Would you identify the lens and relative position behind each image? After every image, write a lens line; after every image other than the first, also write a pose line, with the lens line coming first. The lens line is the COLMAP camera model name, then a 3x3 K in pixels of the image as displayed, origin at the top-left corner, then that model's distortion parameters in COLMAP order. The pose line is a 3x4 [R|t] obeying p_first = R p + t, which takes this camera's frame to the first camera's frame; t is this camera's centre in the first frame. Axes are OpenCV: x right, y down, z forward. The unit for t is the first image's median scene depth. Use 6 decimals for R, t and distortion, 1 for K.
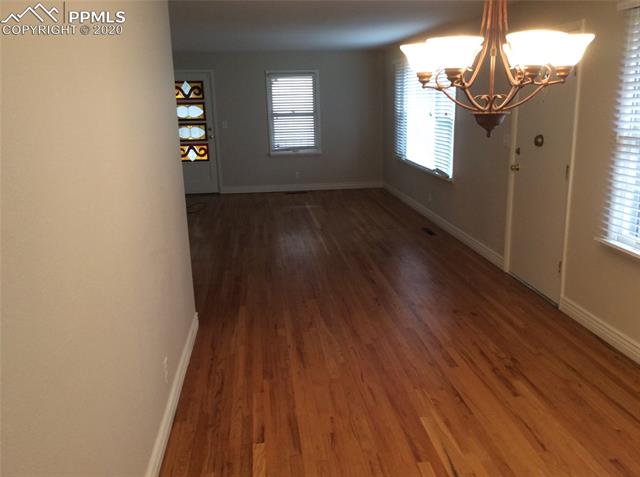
lens RADIAL K [[568.4, 0, 320.0], [0, 568.4, 238.5], [0, 0, 1]] dist [0.188963, -0.406695]
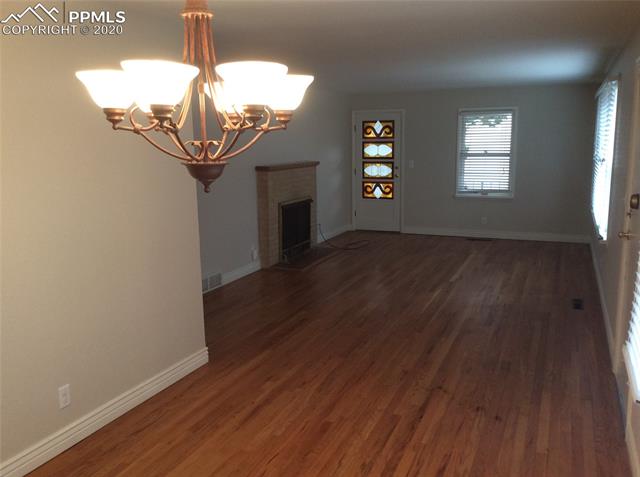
lens RADIAL K [[568.4, 0, 320.0], [0, 568.4, 238.5], [0, 0, 1]] dist [0.188963, -0.406695]
pose [[0.877931, 0.099869, -0.468255, 0.170778], [-0.128712, 0.991231, -0.029913, -0.022825], [0.461162, 0.086532, 0.883087, 0.078760]]
